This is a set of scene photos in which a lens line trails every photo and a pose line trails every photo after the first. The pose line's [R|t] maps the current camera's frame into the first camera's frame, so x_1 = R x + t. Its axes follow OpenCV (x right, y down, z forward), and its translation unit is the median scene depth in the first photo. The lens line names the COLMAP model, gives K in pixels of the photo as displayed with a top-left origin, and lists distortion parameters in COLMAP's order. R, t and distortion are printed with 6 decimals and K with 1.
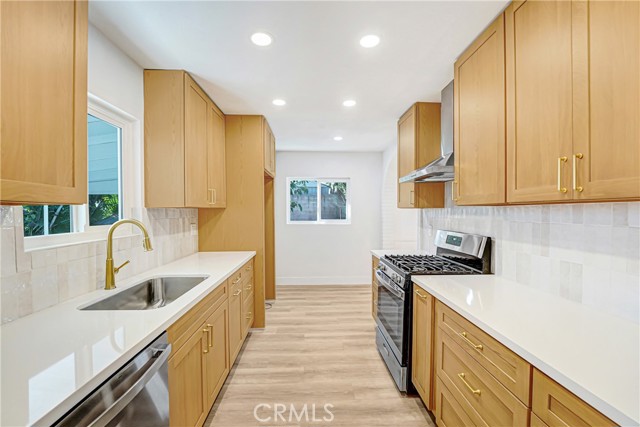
lens RADIAL K [[273.1, 0, 320.6], [0, 273.1, 217.1], [0, 0, 1]] dist [-0.013741, 0.000365]
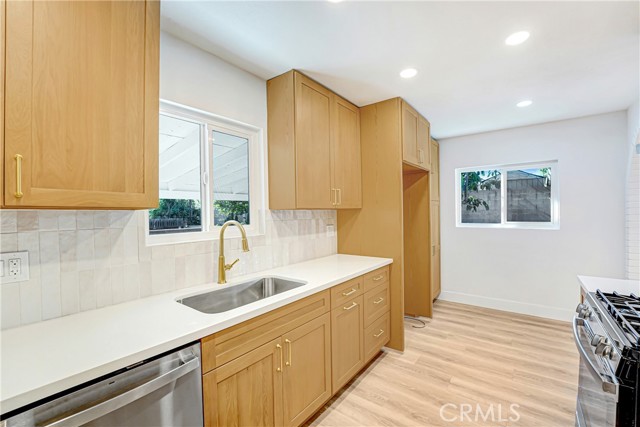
lens RADIAL K [[273.1, 0, 322.6], [0, 273.1, 215.5], [0, 0, 1]] dist [-0.013741, 0.000365]
pose [[0.772615, -0.000166, -0.634875, 0.140649], [-0.003620, 0.999983, -0.004667, -0.005447], [0.634865, 0.005904, 0.772601, 0.214221]]
